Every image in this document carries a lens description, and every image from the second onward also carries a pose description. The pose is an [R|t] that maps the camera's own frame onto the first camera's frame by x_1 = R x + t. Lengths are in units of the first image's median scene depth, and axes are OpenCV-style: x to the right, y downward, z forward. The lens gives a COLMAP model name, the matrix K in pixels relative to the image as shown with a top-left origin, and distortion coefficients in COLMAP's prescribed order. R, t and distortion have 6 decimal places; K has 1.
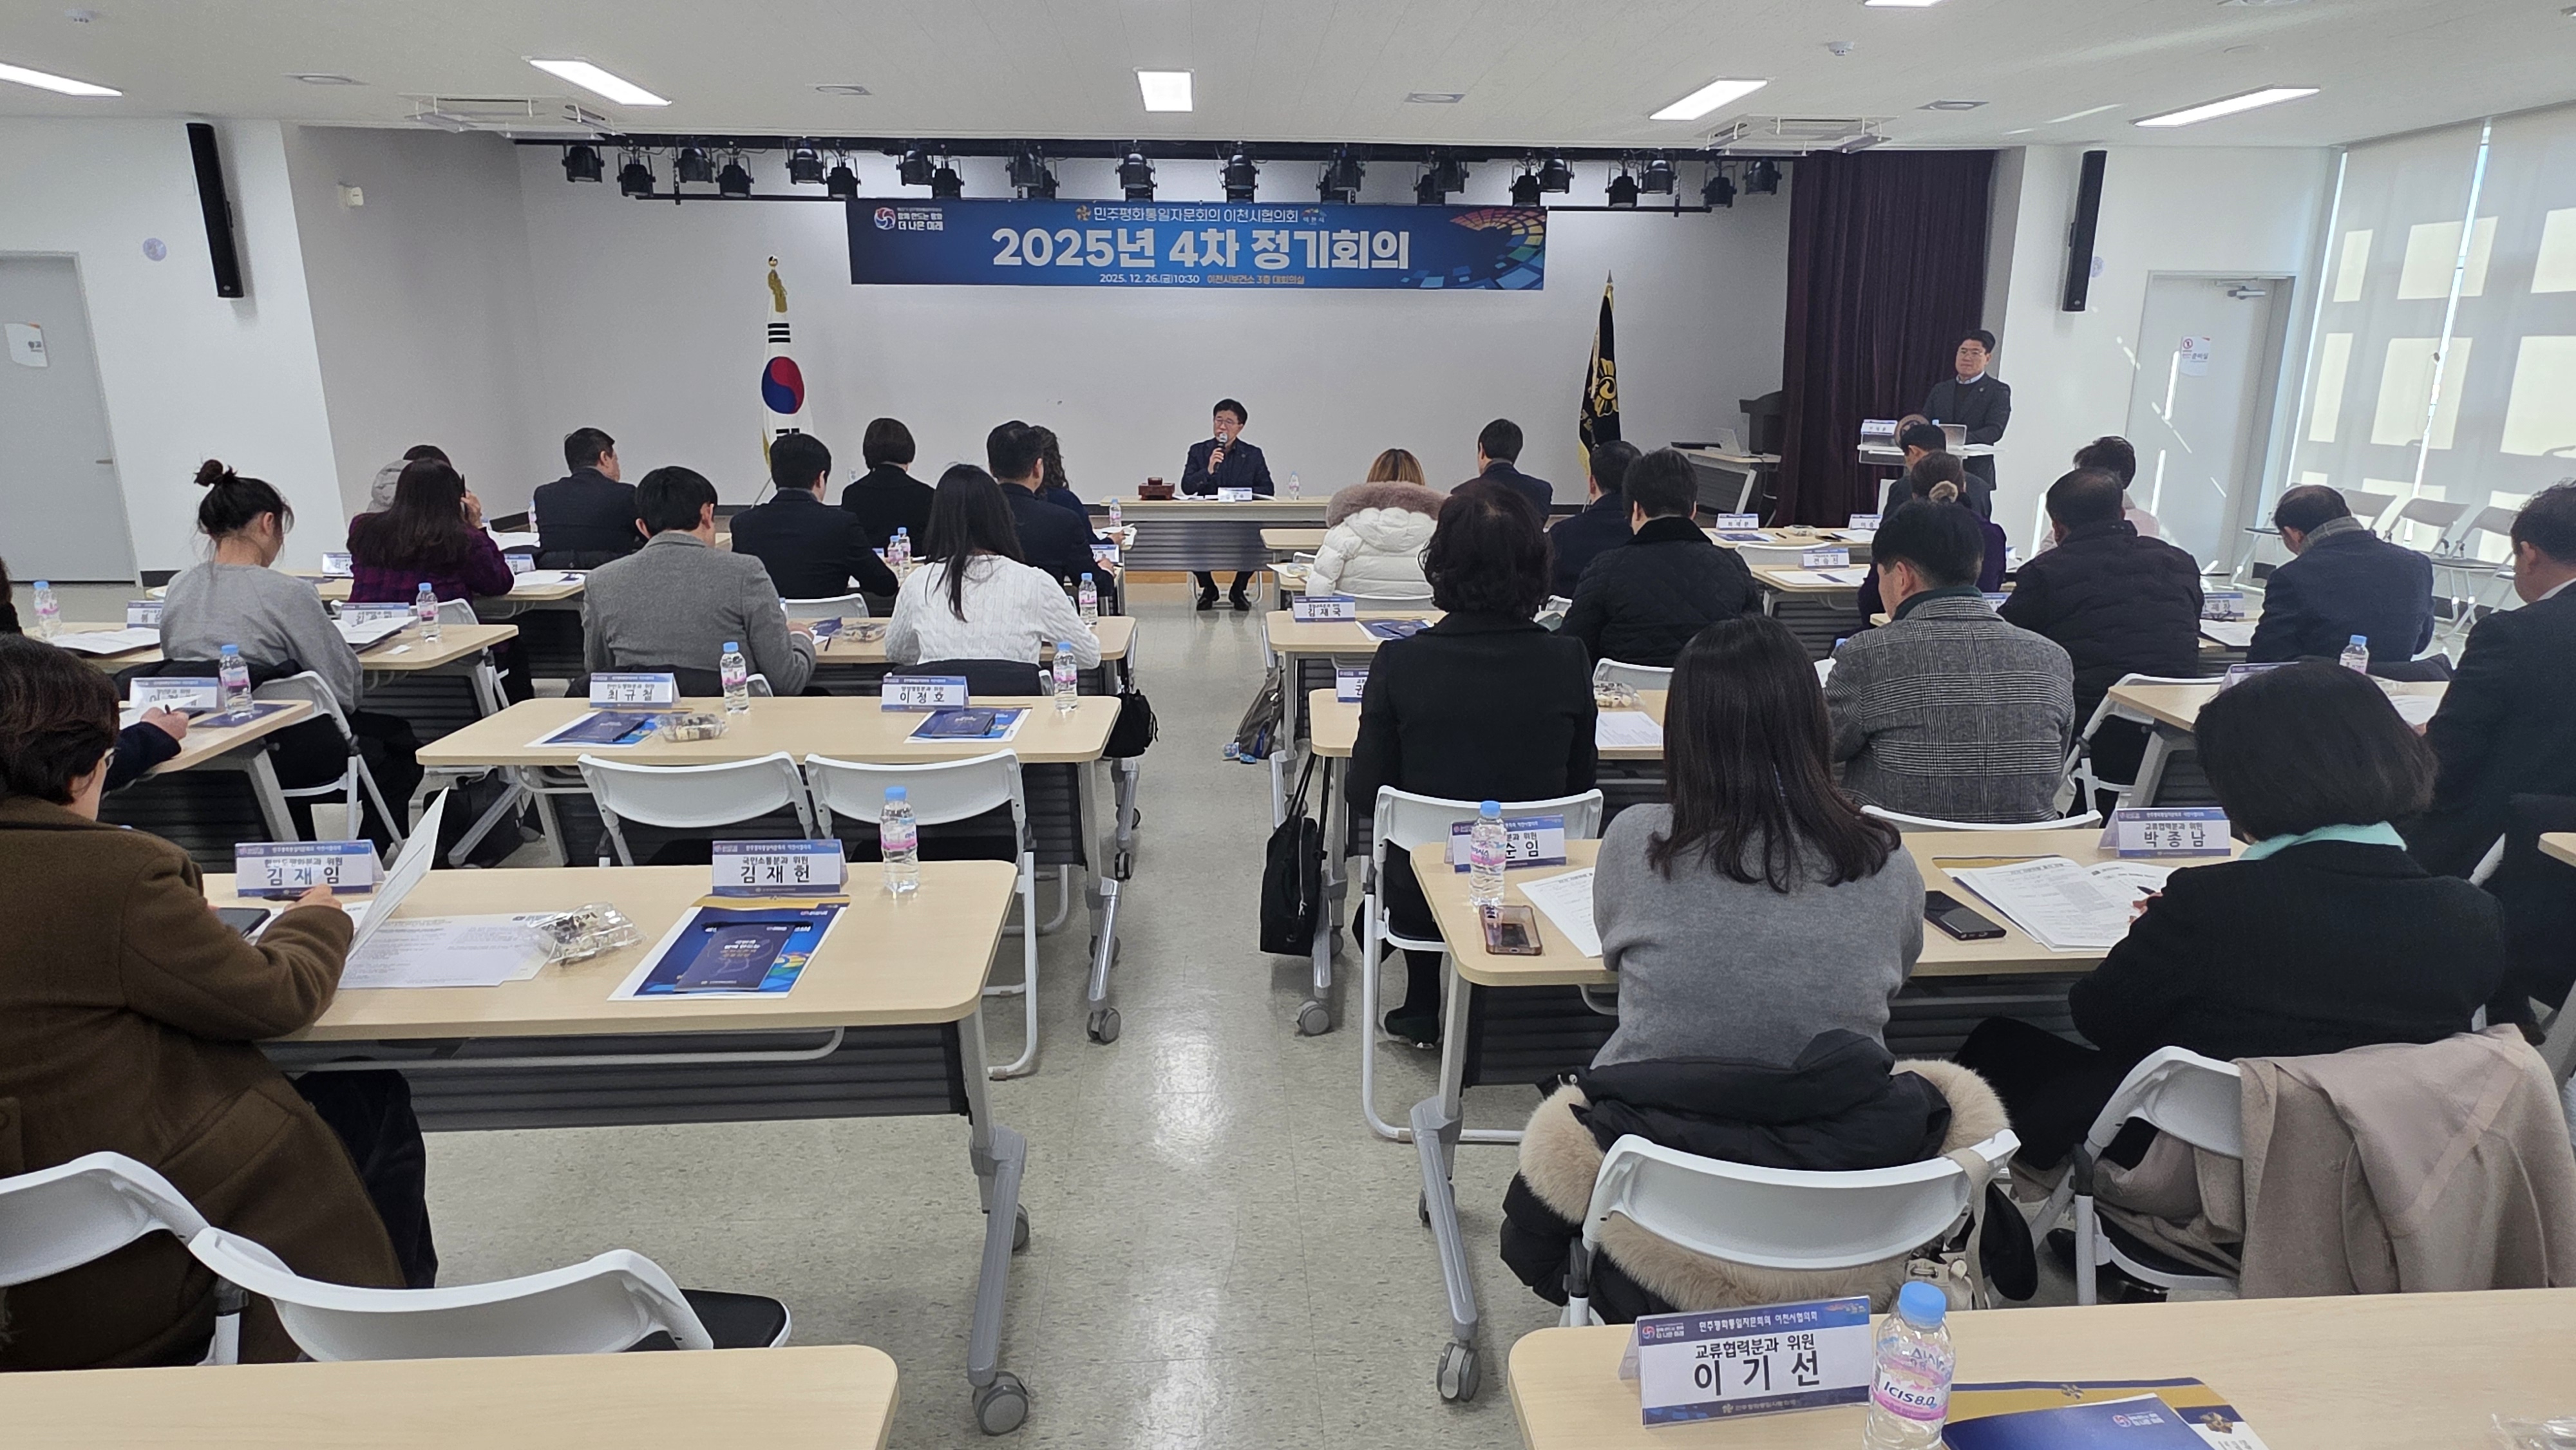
lens RADIAL K [[1437.8, 0, 1288.0], [0, 1437.8, 725.0], [0, 0, 1]] dist [0.004286, -0.000391]
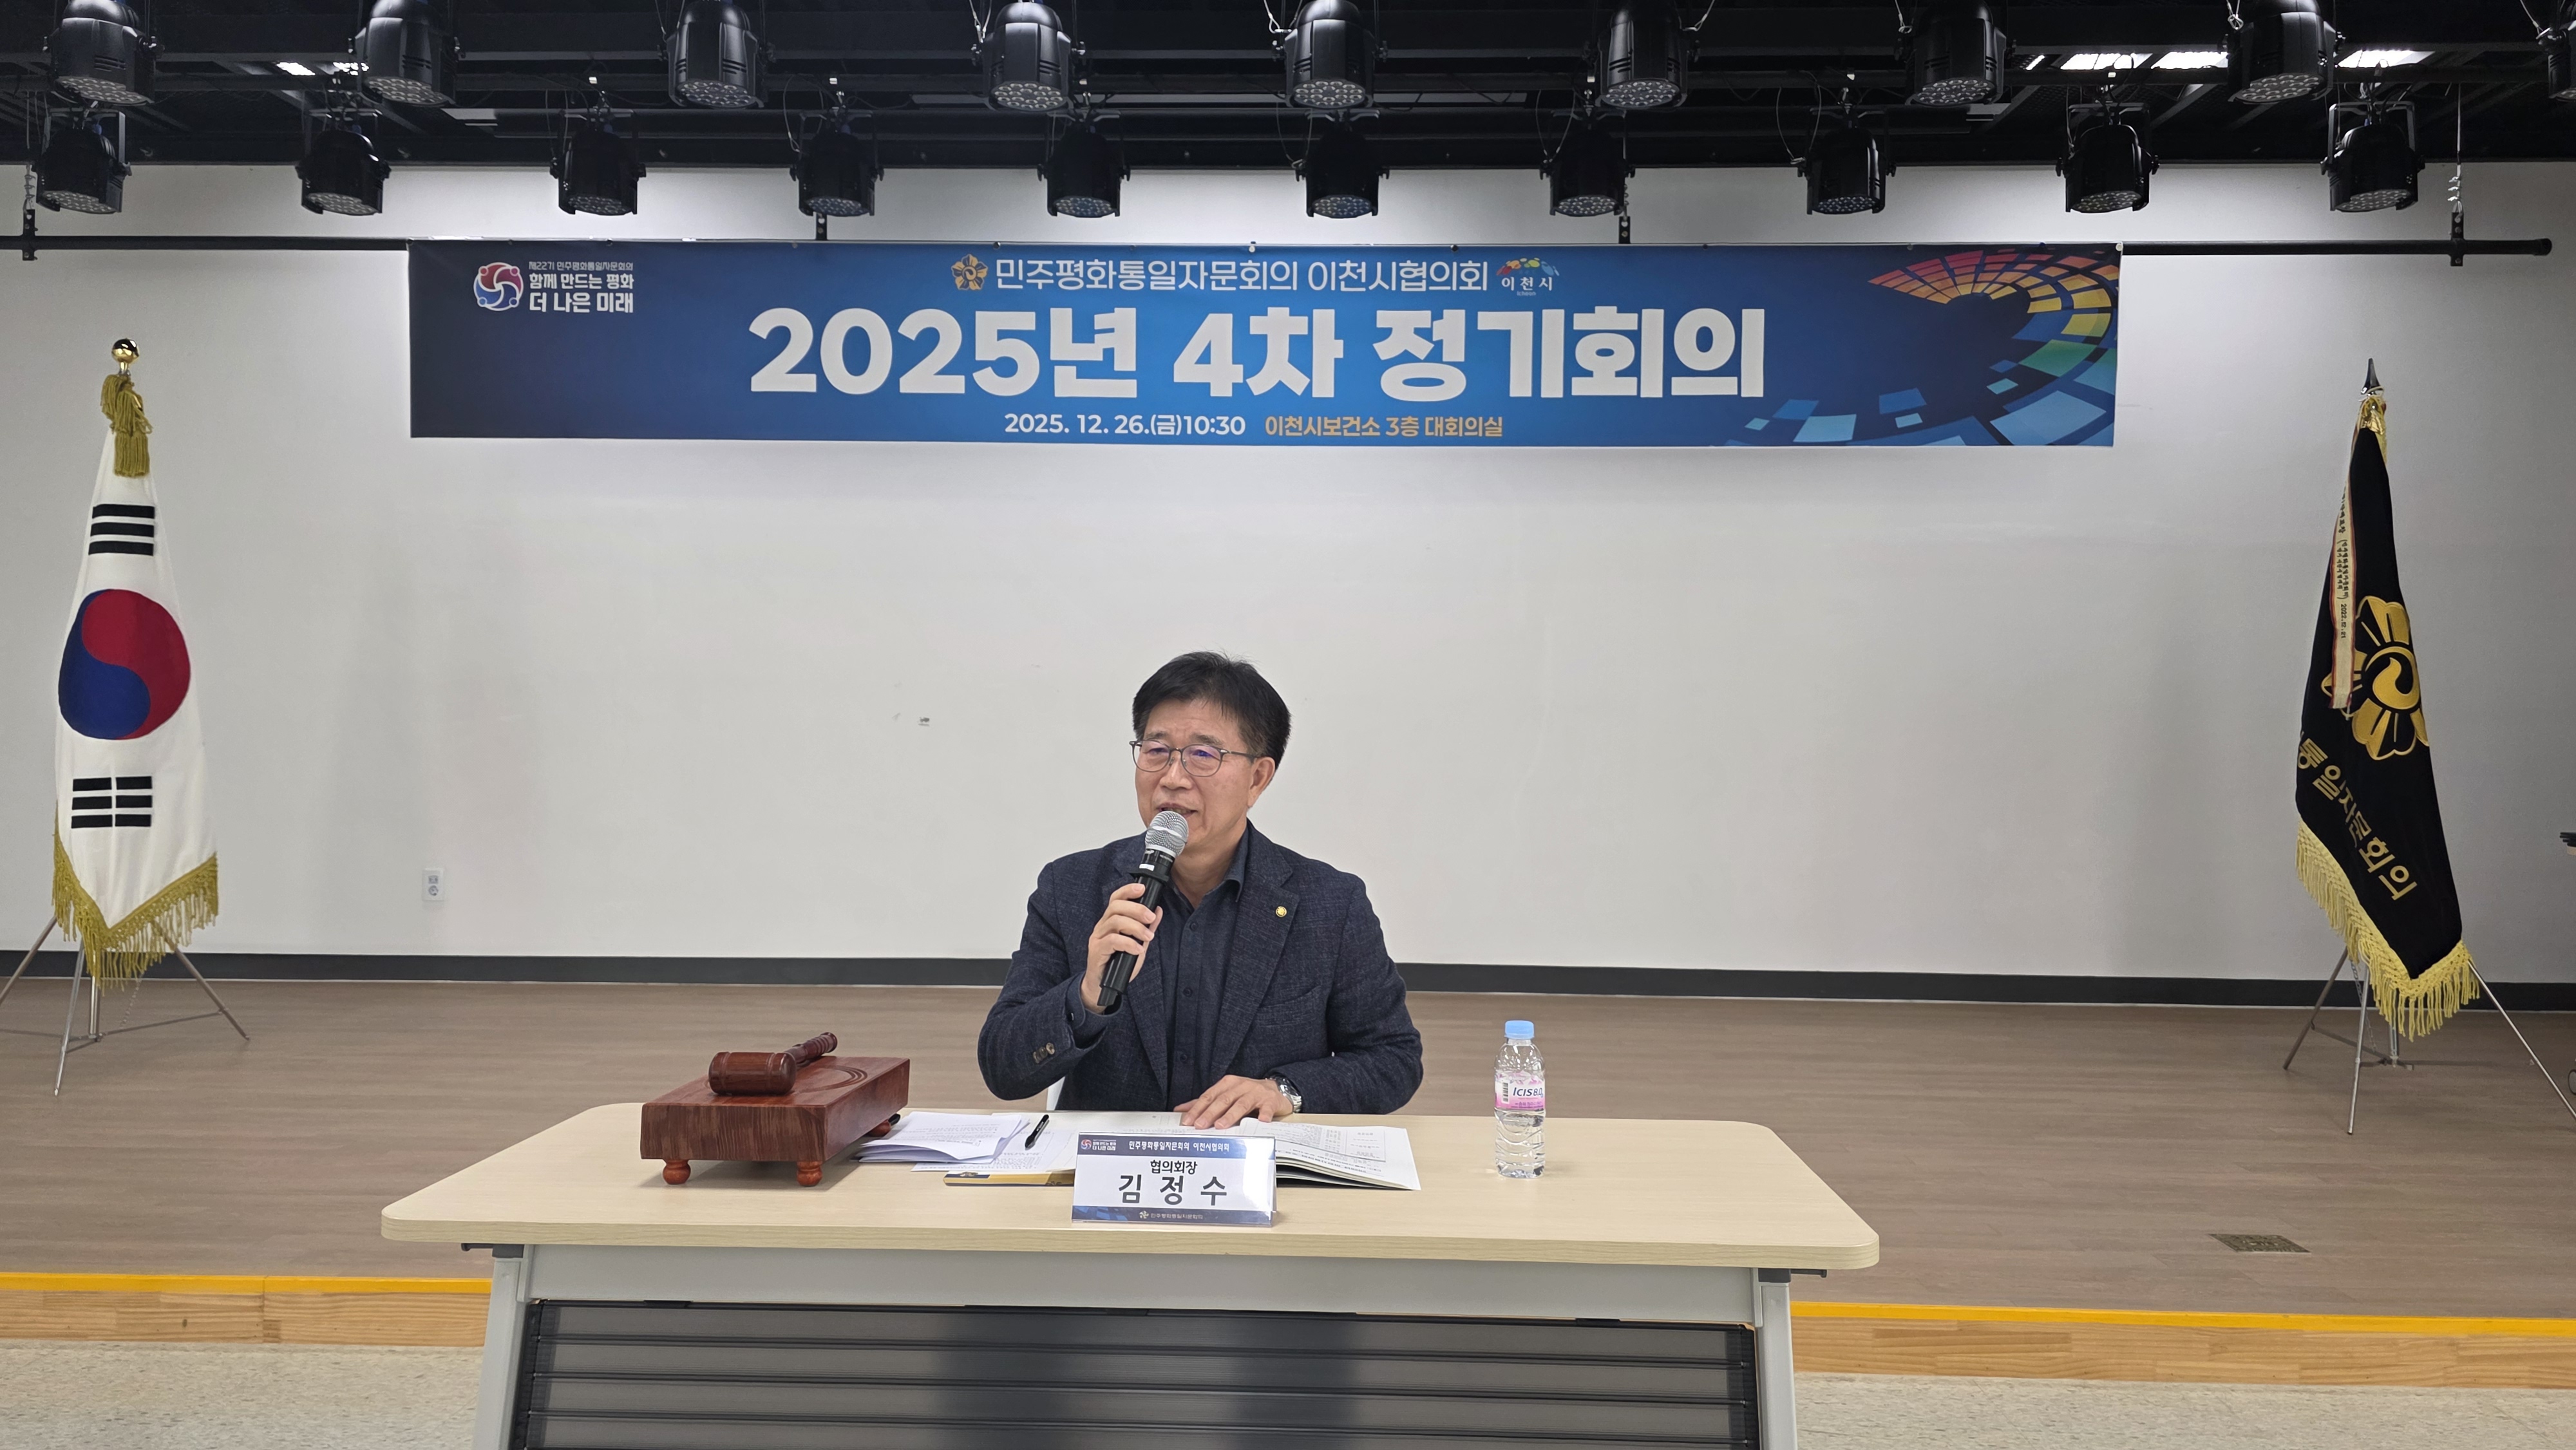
lens RADIAL K [[1699.7, 0, 1288.0], [0, 1699.7, 725.0], [0, 0, 1]] dist [0.070285, -0.076099]
pose [[0.995824, 0.004606, -0.091175, -0.005680], [-0.025723, 0.972417, -0.231829, -0.133434], [0.087593, 0.233206, 0.968474, 0.640411]]
